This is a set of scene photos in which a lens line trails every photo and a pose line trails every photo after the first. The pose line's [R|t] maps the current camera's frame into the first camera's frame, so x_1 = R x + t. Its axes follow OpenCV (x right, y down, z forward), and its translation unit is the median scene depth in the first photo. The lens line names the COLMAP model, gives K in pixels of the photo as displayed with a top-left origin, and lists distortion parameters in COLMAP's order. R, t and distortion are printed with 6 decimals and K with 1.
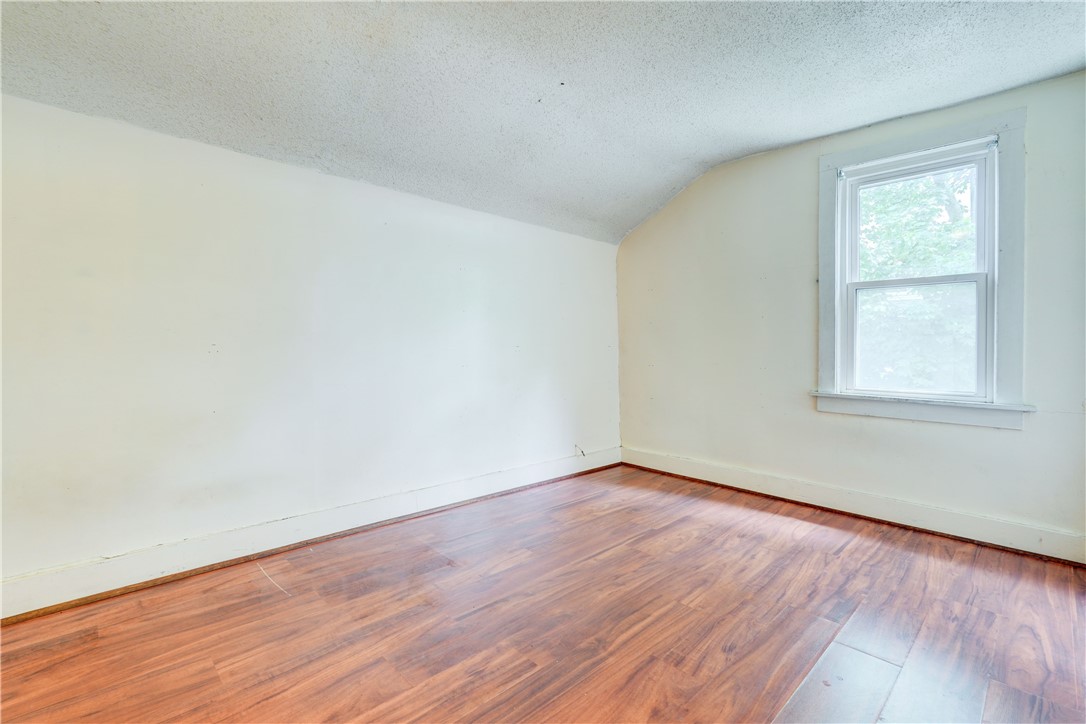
lens RADIAL K [[496.1, 0, 540.9], [0, 496.1, 352.9], [0, 0, 1]] dist [-0.004604, -0.000139]
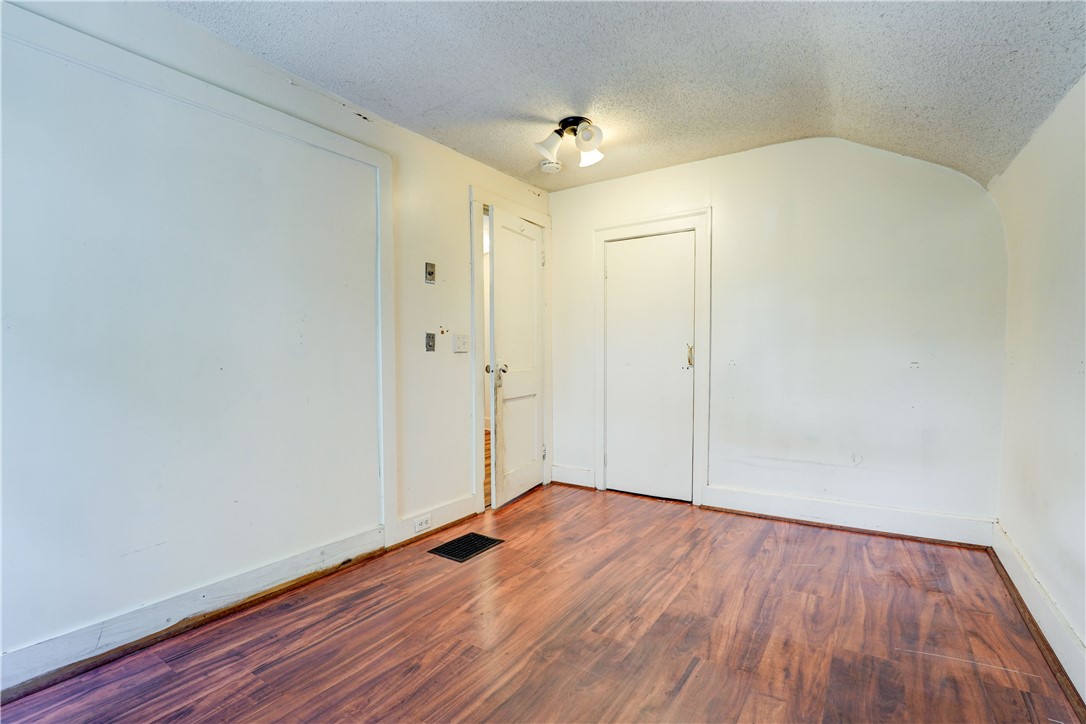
lens RADIAL K [[496.1, 0, 544.8], [0, 496.1, 359.9], [0, 0, 1]] dist [-0.004604, -0.000139]
pose [[-0.977696, -0.000450, -0.210025, 0.325547], [-0.006949, 0.999519, 0.030208, -0.046557], [0.209911, 0.030993, -0.977229, 1.968898]]
